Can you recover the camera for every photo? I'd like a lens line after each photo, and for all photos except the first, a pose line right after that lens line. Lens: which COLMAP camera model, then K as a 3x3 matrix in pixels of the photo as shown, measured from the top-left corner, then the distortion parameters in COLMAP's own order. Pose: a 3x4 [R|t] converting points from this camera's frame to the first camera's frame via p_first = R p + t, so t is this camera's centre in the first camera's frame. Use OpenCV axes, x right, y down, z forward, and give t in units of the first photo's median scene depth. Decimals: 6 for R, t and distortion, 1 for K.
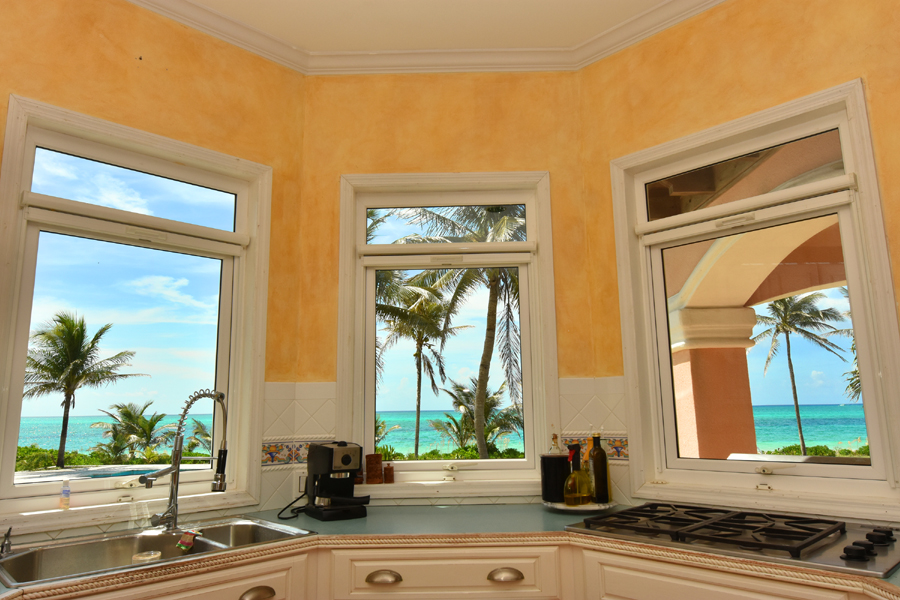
lens RADIAL K [[617.8, 0, 450.0], [0, 617.8, 300.0], [0, 0, 1]] dist [0.001505, -0.004233]
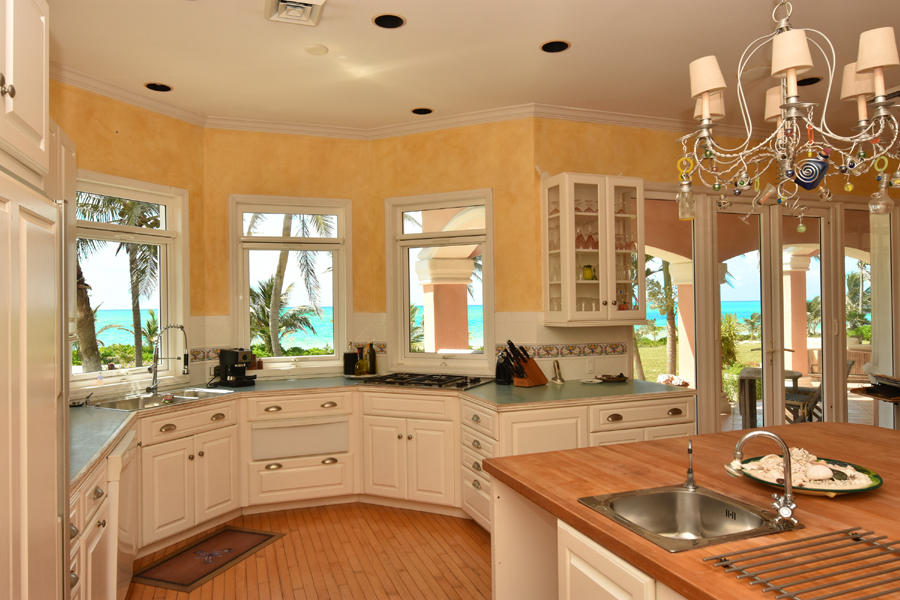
lens RADIAL K [[617.8, 0, 450.0], [0, 617.8, 300.0], [0, 0, 1]] dist [0.001505, -0.004233]
pose [[0.941306, 0.004454, 0.337524, -0.188992], [-0.059099, 0.986643, 0.151796, -0.223160], [-0.332340, -0.162834, 0.928997, -0.874250]]
